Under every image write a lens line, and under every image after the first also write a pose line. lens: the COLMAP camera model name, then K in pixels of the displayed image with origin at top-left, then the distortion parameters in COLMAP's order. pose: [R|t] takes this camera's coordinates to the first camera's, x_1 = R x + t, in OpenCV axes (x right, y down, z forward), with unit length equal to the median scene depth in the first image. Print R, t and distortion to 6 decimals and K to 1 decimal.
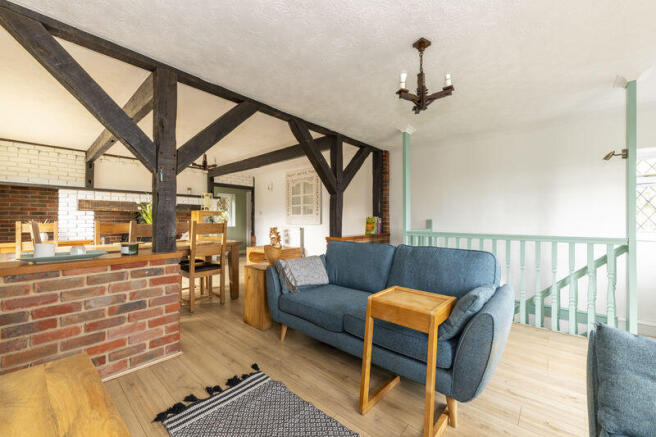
lens RADIAL K [[260.2, 0, 328.7], [0, 260.2, 219.2], [0, 0, 1]] dist [-0.001913, 0.000021]
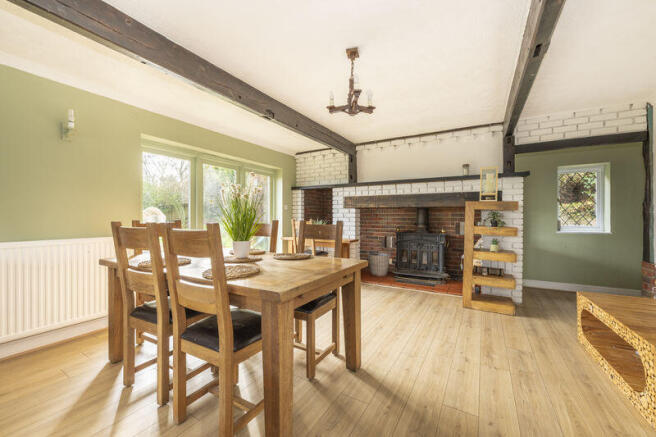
lens RADIAL K [[260.2, 0, 329.5], [0, 260.2, 217.5], [0, 0, 1]] dist [-0.001913, 0.000021]
pose [[0.182706, 0.005400, -0.983153, -0.015153], [0.000272, 0.999985, 0.005543, -0.004104], [0.983168, -0.001281, 0.182701, 0.748109]]
